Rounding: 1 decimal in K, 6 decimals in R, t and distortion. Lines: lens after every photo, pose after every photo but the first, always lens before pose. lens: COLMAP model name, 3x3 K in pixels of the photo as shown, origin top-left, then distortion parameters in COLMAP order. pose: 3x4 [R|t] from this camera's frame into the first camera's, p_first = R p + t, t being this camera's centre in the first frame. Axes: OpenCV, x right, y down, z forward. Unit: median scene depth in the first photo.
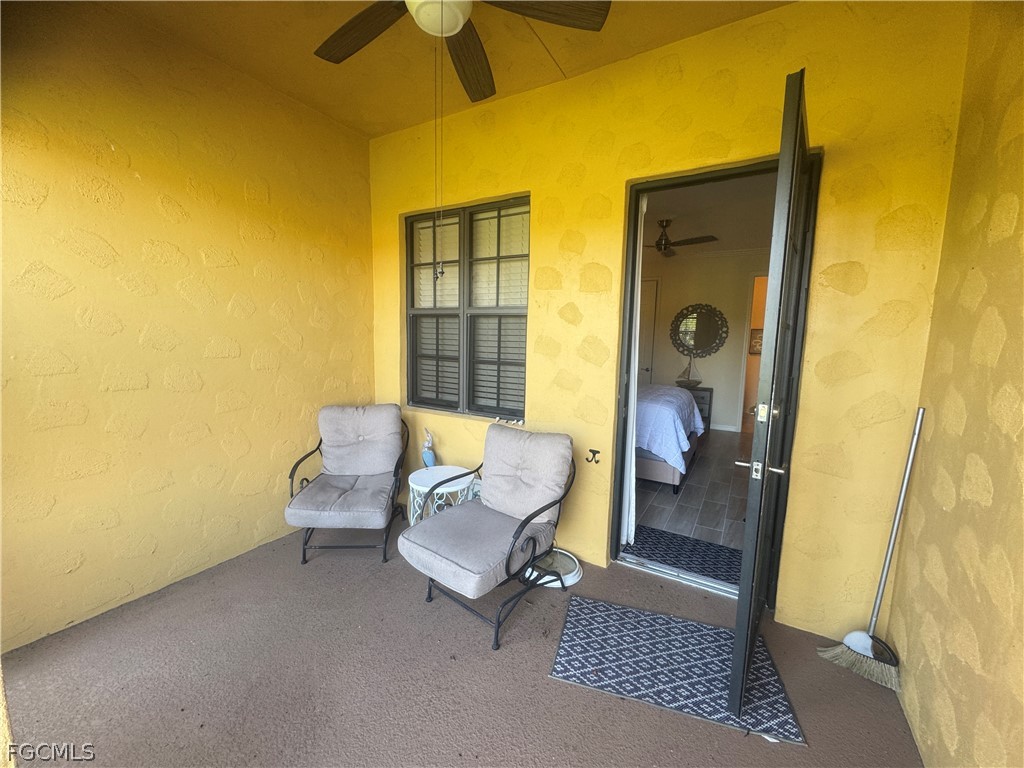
lens RADIAL K [[408.0, 0, 511.6], [0, 408.0, 383.2], [0, 0, 1]] dist [-0.002039, -0.000110]
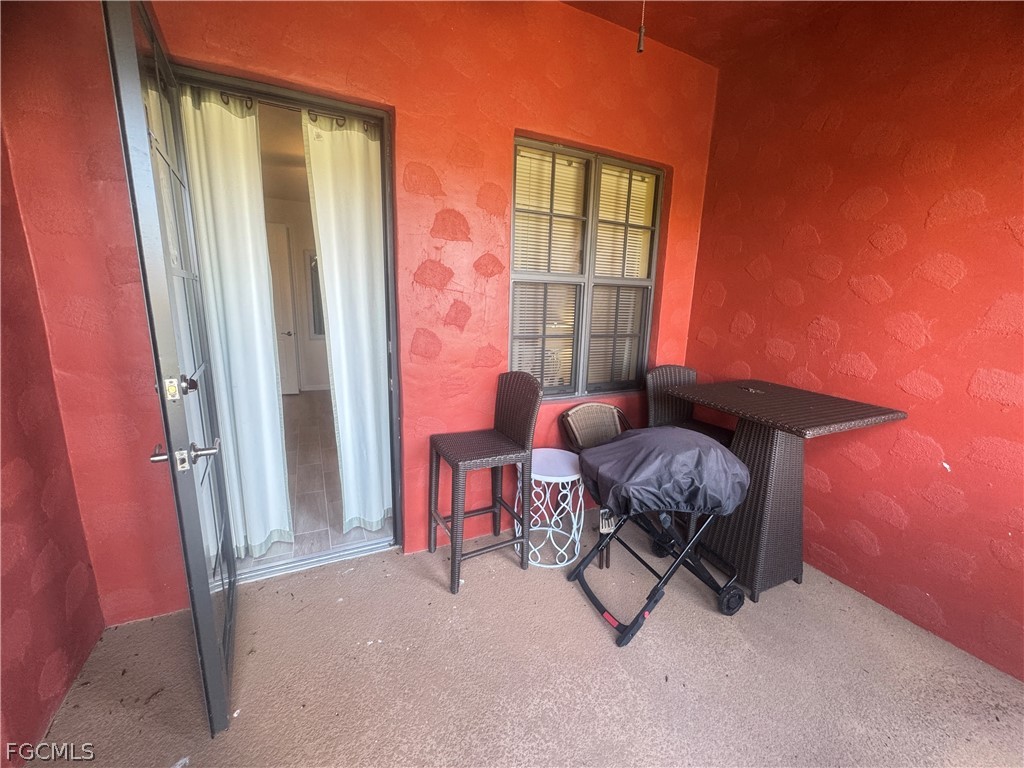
lens RADIAL K [[408.0, 0, 511.5], [0, 408.0, 384.1], [0, 0, 1]] dist [-0.002039, -0.000110]
pose [[0.539853, -0.176339, 0.823081, -1.001643], [0.089029, 0.984288, 0.152483, -0.111552], [-0.837038, -0.009040, 0.547070, 0.694781]]
